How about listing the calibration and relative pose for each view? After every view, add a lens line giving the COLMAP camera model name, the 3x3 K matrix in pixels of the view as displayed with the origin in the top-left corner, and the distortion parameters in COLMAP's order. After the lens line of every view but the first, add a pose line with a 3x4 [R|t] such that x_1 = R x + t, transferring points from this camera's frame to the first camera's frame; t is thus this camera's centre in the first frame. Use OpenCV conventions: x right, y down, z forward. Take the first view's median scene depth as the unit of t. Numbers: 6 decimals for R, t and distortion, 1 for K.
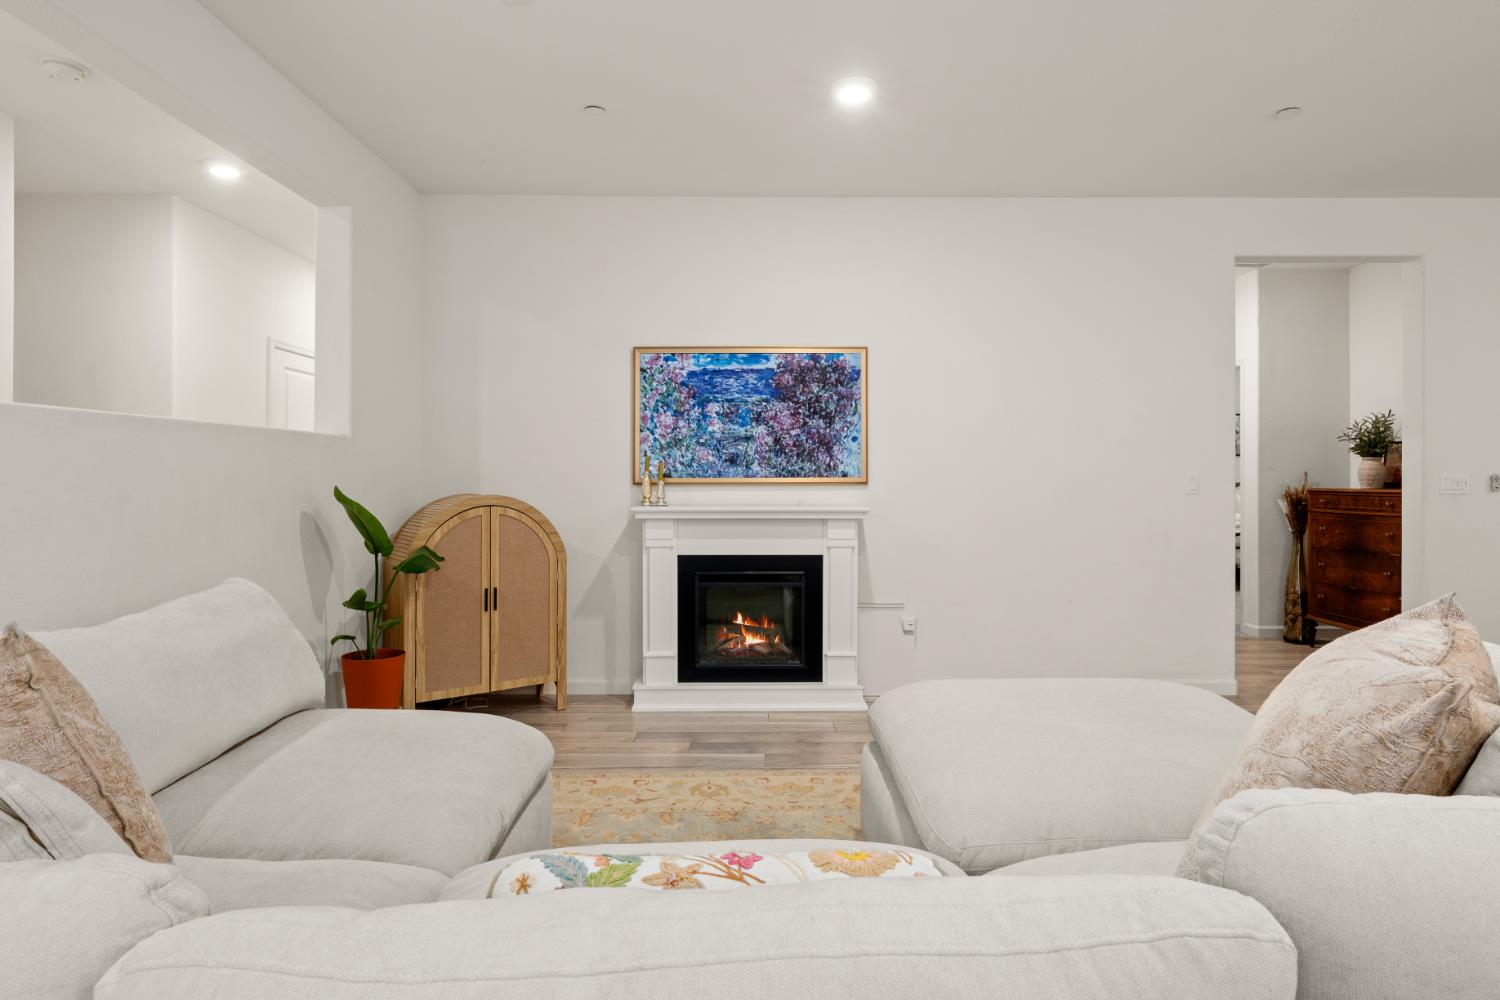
lens RADIAL K [[865.2, 0, 759.4], [0, 865.2, 473.4], [0, 0, 1]] dist [-0.000089, -0.000138]
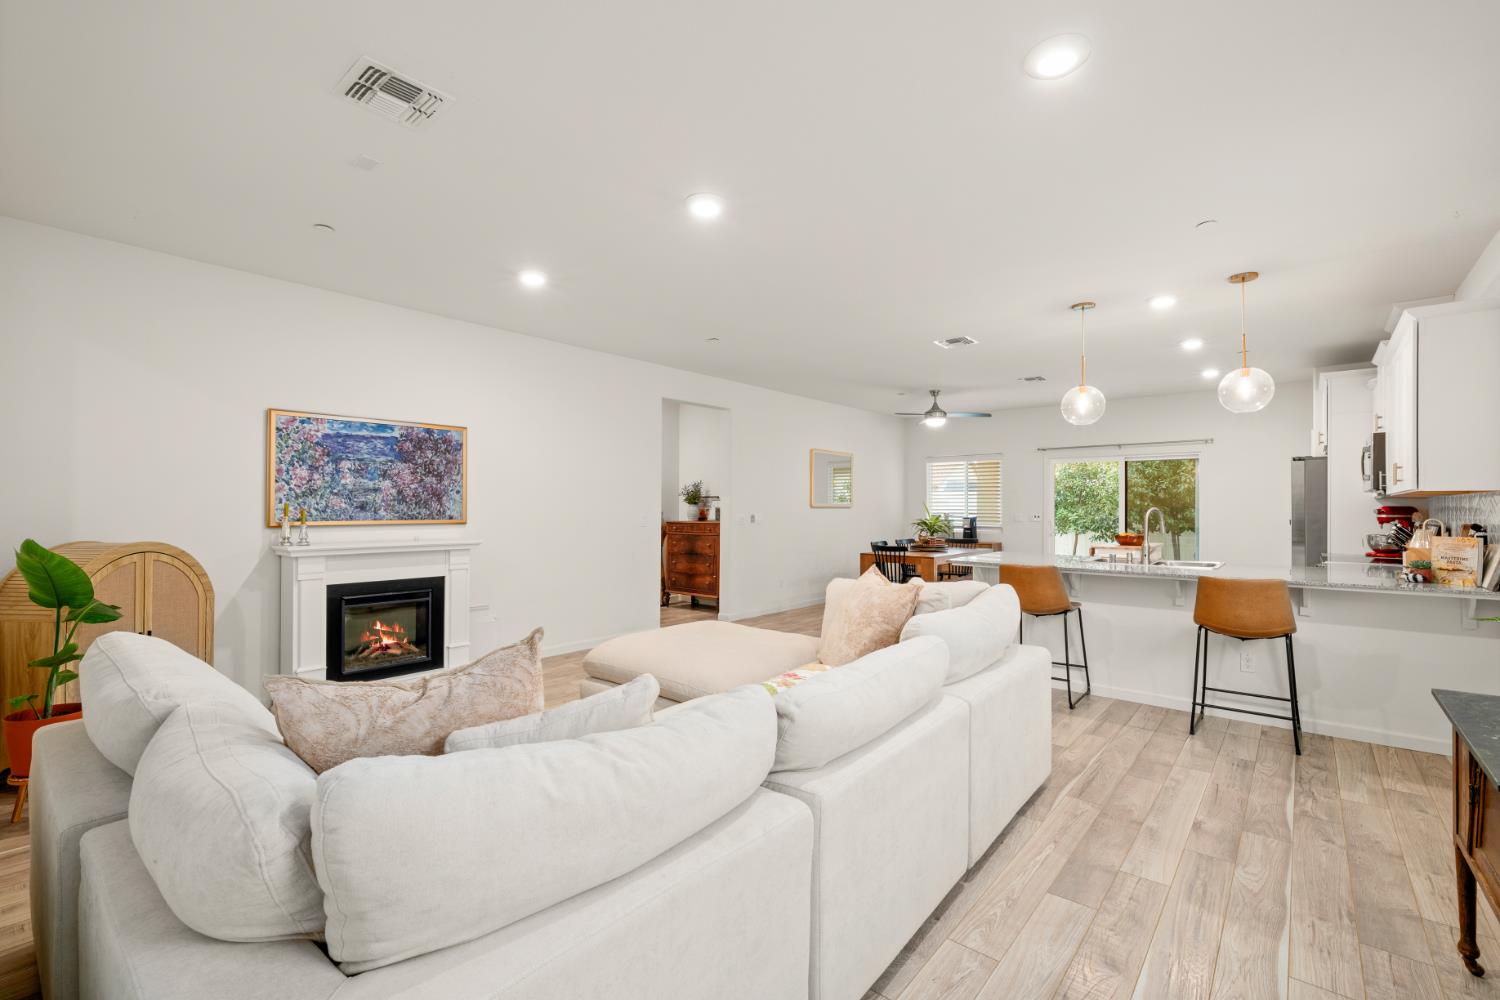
lens RADIAL K [[657.9, 0, 759.2], [0, 657.9, 503.4], [0, 0, 1]] dist [-0.000560, 0.000121]
pose [[0.643229, 0.007759, 0.765635, -0.394935], [-0.008750, 0.999958, -0.002783, -0.022794], [-0.765624, -0.004909, 0.643269, -0.064192]]
